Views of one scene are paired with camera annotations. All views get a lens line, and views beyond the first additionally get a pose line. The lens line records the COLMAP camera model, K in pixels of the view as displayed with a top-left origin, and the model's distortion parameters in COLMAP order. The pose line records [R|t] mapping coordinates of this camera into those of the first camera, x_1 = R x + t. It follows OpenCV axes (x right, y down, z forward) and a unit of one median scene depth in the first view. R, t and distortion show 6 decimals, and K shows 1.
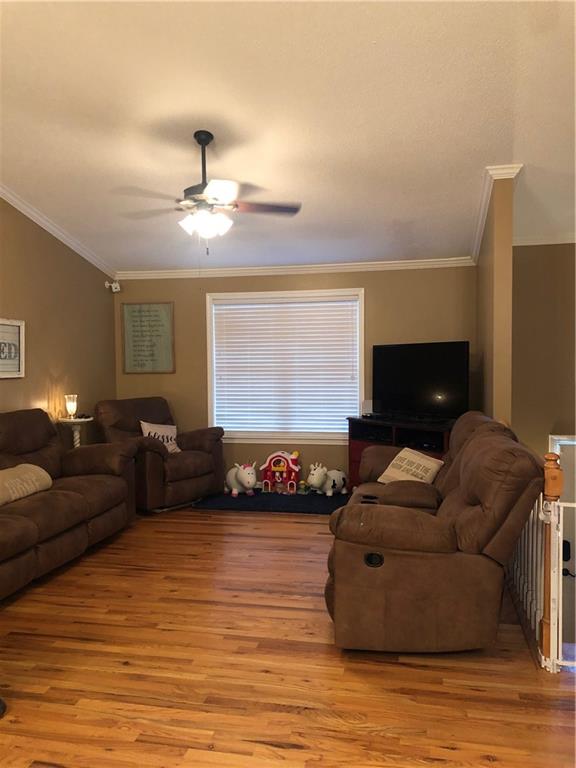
lens RADIAL K [[632.8, 0, 288.9], [0, 632.8, 380.5], [0, 0, 1]] dist [0.072781, -0.109049]
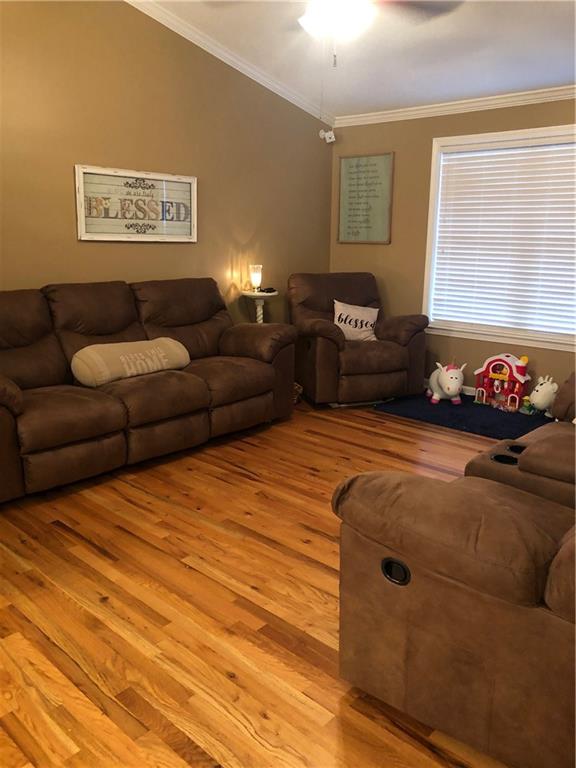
lens RADIAL K [[632.8, 0, 288.9], [0, 632.8, 380.5], [0, 0, 1]] dist [0.072781, -0.109049]
pose [[0.861135, 0.137634, -0.489390, 0.158208], [-0.039993, 0.978012, 0.204680, -0.002603], [0.506800, -0.156685, 0.847705, 0.245826]]
